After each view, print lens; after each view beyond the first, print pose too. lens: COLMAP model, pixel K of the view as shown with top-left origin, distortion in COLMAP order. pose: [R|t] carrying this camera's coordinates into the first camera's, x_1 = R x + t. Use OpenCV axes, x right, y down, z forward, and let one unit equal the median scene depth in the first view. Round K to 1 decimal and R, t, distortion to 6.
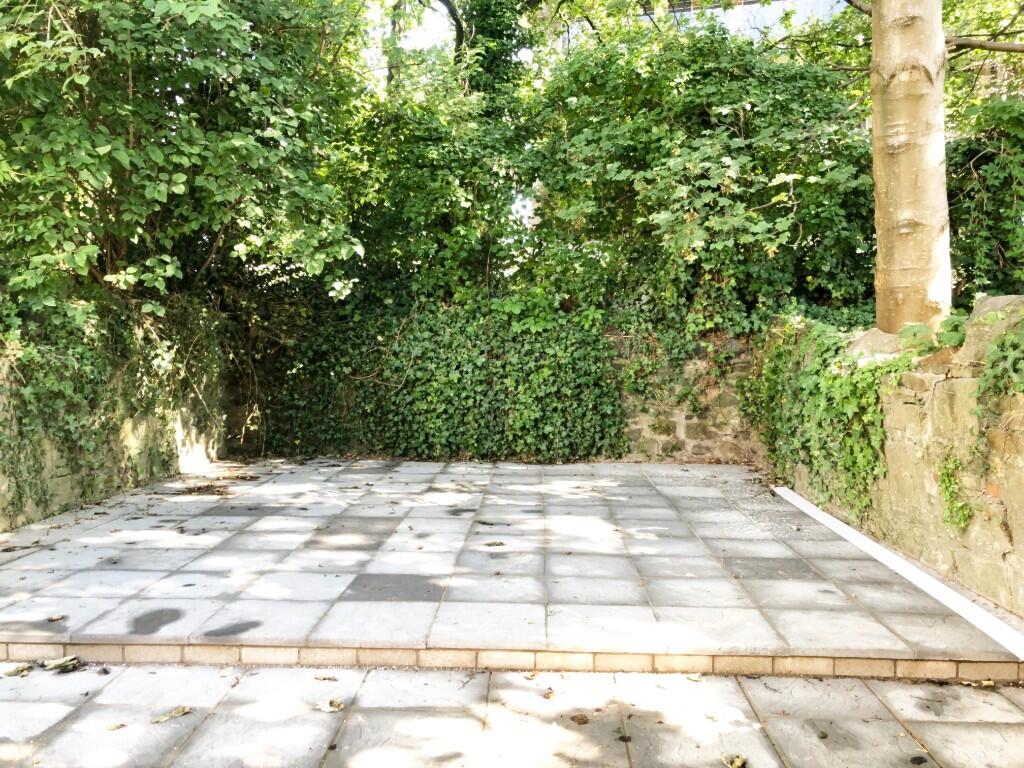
lens RADIAL K [[832.6, 0, 508.7], [0, 832.6, 368.6], [0, 0, 1]] dist [0.027750, -0.002217]
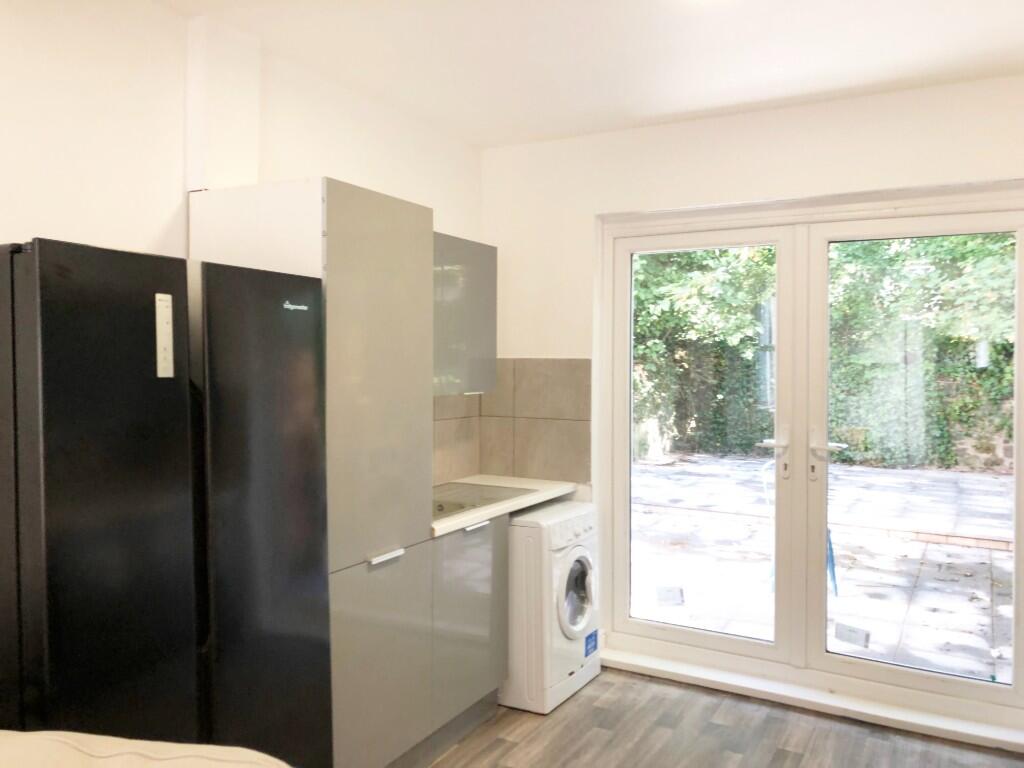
lens RADIAL K [[832.6, 0, 508.7], [0, 832.6, 368.6], [0, 0, 1]] dist [0.027750, -0.002217]
pose [[0.893667, 0.010461, -0.448609, 0.105096], [-0.022245, 0.999532, -0.021005, -0.014964], [0.448179, 0.028750, 0.893481, -0.617524]]
